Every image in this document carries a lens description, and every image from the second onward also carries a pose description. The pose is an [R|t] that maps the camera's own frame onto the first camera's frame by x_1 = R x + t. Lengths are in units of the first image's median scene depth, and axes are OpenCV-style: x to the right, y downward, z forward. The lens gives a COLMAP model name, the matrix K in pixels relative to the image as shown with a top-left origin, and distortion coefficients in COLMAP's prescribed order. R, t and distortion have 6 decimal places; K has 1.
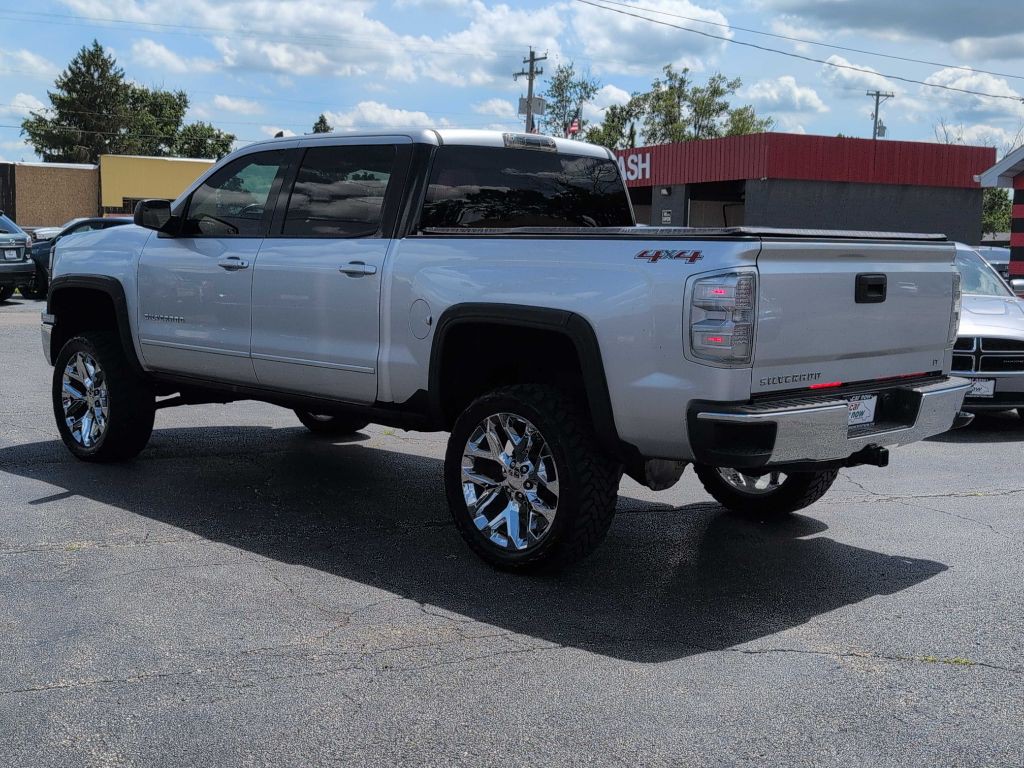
lens RADIAL K [[1356.6, 0, 520.1], [0, 1356.6, 393.4], [0, 0, 1]] dist [0.014702, 0.000000]
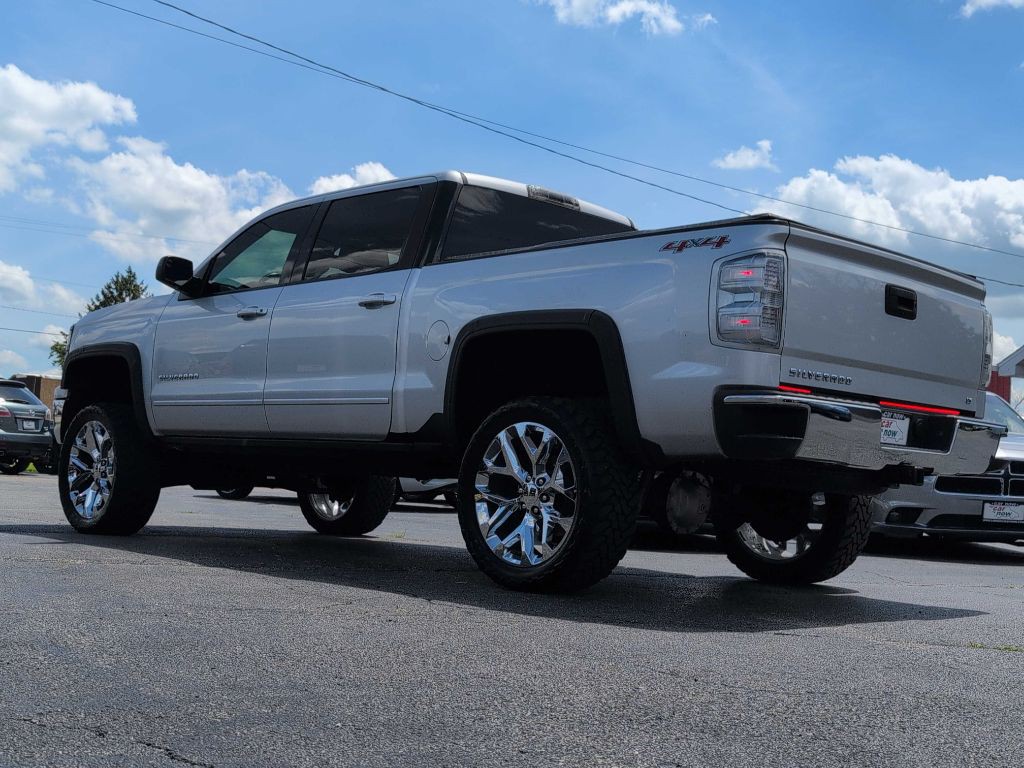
lens RADIAL K [[1356.6, 0, 503.7], [0, 1356.6, 384.1], [0, 0, 1]] dist [0.014702, 0.000000]
pose [[0.999340, 0.027864, -0.023287, -0.002285], [-0.031732, 0.981868, -0.186893, 0.137116], [0.017657, 0.187509, 0.982104, 0.037074]]
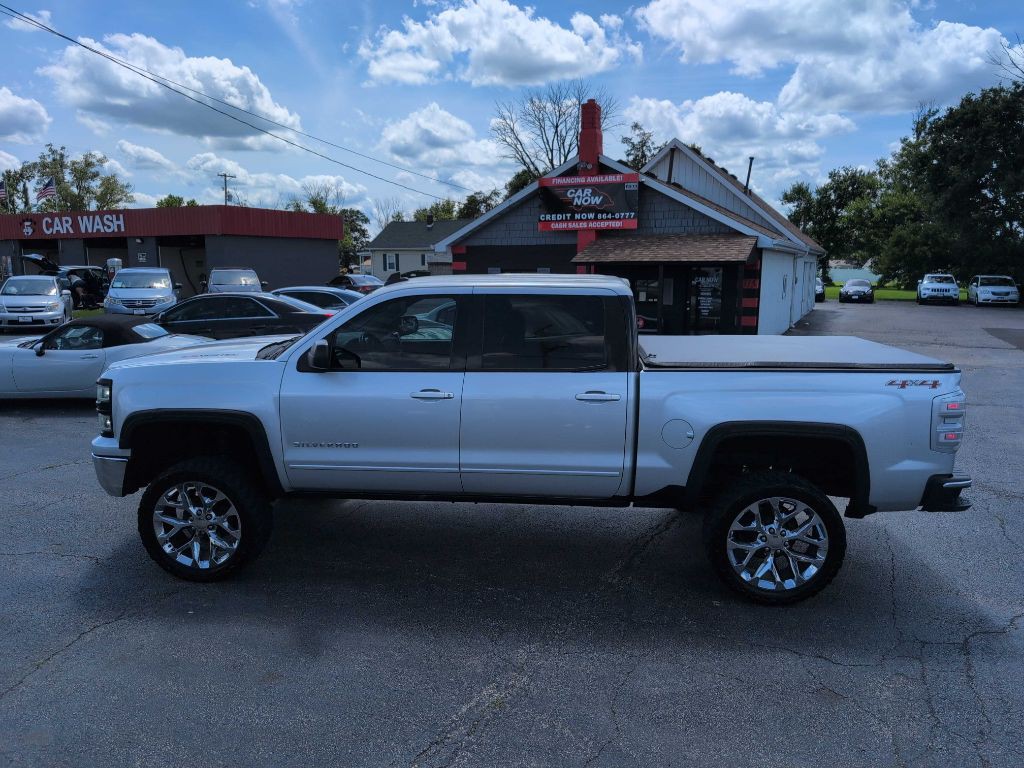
lens RADIAL K [[761.3, 0, 521.5], [0, 761.3, 374.8], [0, 0, 1]] dist [-0.014541, 0.018890]
pose [[0.768313, -0.113448, 0.629941, -0.565598], [0.084014, 0.993527, 0.076458, -0.157739], [-0.634537, -0.005820, 0.772870, 0.455407]]
